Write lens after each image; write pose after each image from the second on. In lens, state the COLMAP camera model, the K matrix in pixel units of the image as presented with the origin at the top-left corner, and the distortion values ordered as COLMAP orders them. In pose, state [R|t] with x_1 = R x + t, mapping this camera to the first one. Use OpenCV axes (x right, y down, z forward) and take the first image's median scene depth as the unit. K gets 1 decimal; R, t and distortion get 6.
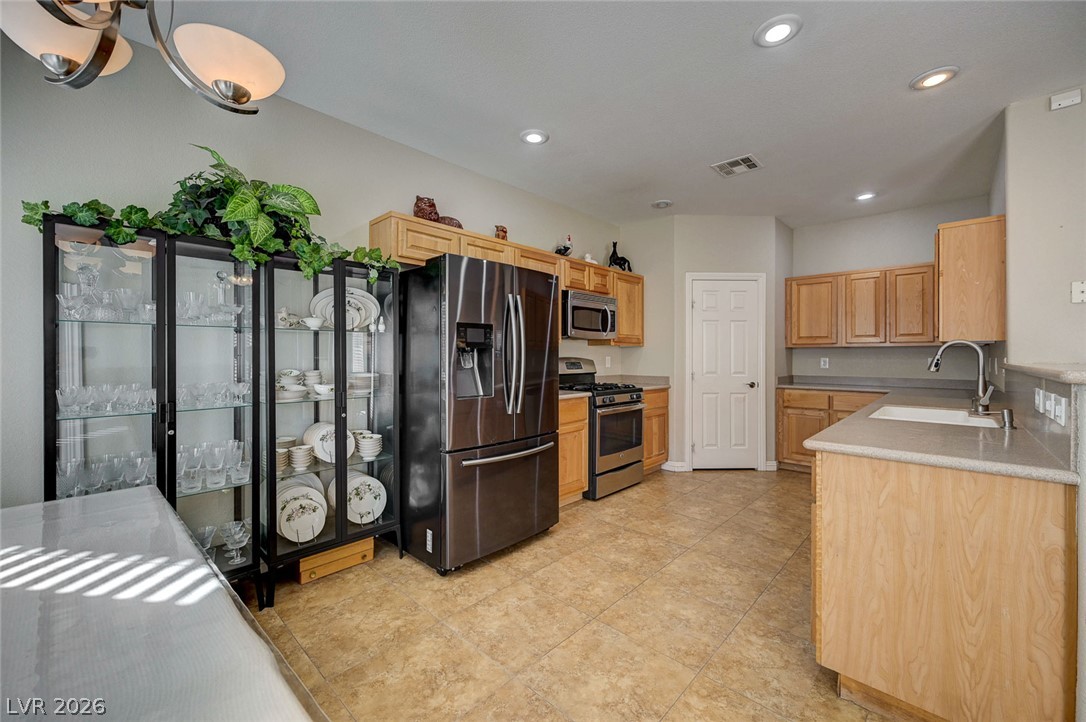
lens RADIAL K [[432.4, 0, 540.6], [0, 432.4, 357.1], [0, 0, 1]] dist [-0.000811, 0.000541]
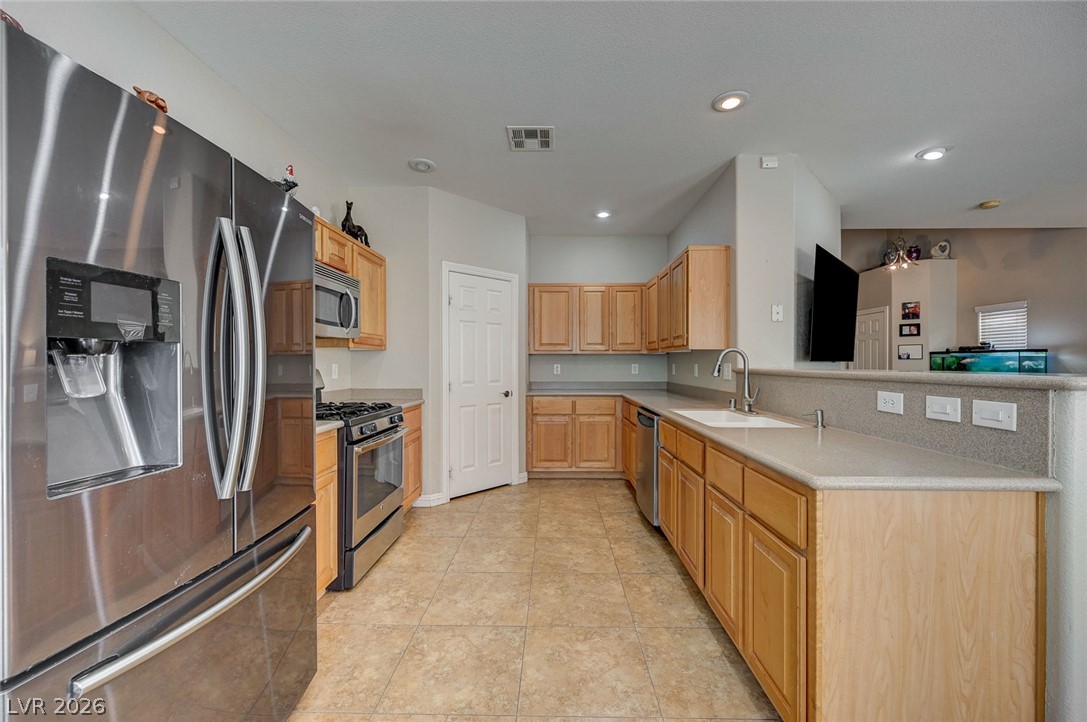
lens RADIAL K [[432.8, 0, 551.5], [0, 432.8, 364.2], [0, 0, 1]] dist [-0.000811, 0.000541]
pose [[0.732193, -0.003803, 0.681086, -0.095882], [0.003331, 0.999992, 0.002003, -0.001063], [-0.681089, 0.000802, 0.732200, 0.352522]]
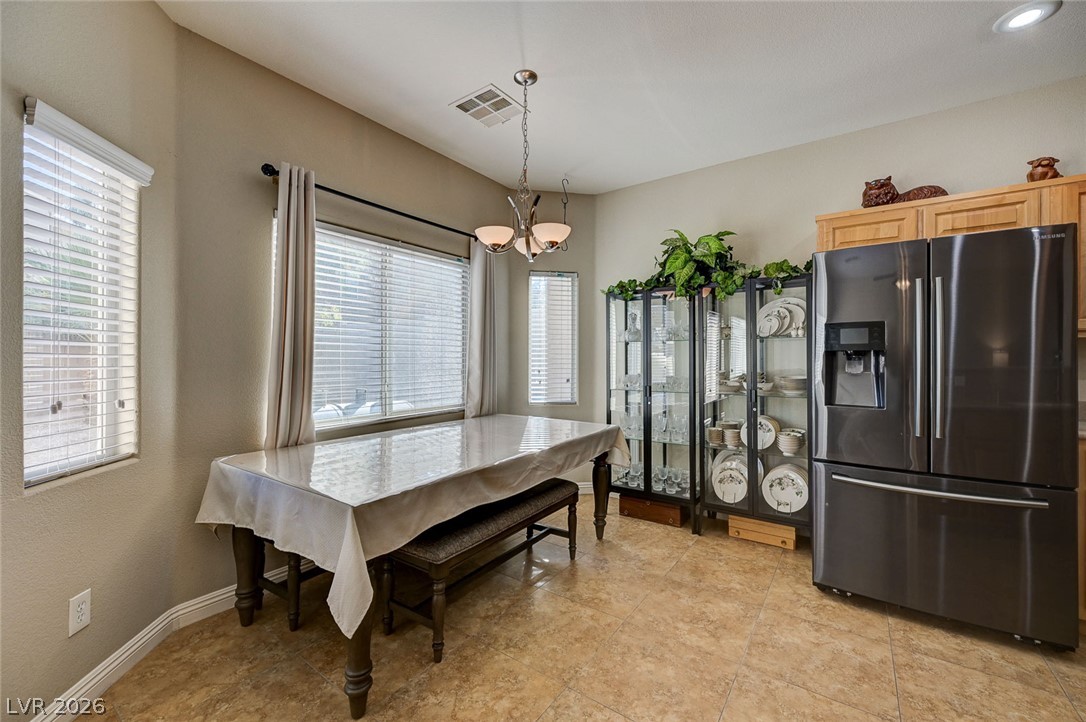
lens RADIAL K [[432.4, 0, 545.9], [0, 432.4, 355.8], [0, 0, 1]] dist [-0.000811, 0.000541]
pose [[0.137500, -0.007834, -0.990471, 0.449493], [-0.005773, 0.999945, -0.008710, 0.000277], [0.990485, 0.006915, 0.137447, 0.185684]]
